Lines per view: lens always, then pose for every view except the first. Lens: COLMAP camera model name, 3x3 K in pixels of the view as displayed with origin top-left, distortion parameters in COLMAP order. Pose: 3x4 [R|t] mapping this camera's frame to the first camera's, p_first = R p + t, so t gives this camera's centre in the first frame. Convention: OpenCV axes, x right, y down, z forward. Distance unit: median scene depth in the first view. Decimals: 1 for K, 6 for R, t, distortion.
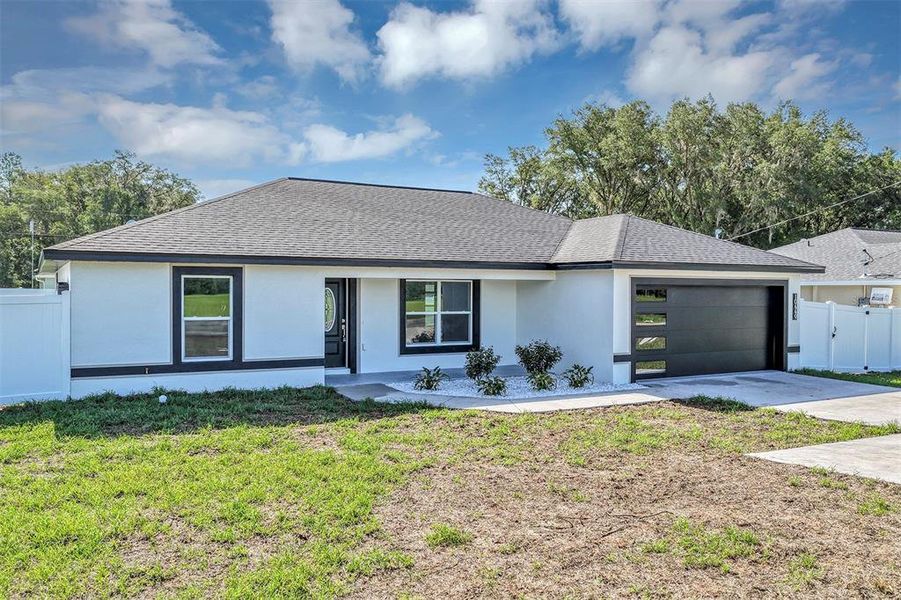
lens RADIAL K [[435.9, 0, 450.5], [0, 435.9, 300.0], [0, 0, 1]] dist [0.001002, 0.000470]
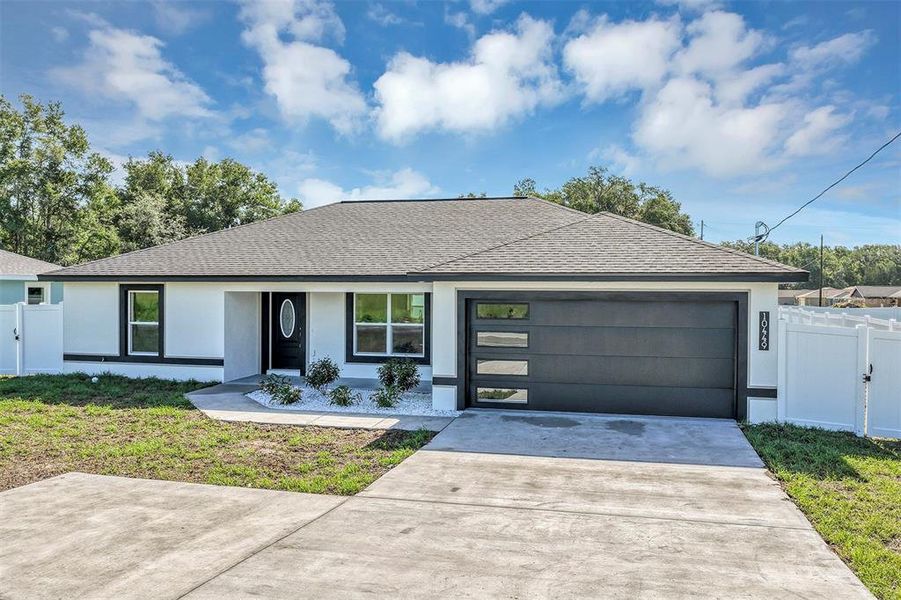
lens RADIAL K [[435.9, 0, 450.5], [0, 435.9, 300.0], [0, 0, 1]] dist [0.001002, 0.000470]
pose [[0.898263, 0.005287, -0.439426, 0.847745], [-0.015934, 0.999662, -0.020545, -0.015241], [0.439169, 0.025457, 0.898044, 0.211715]]
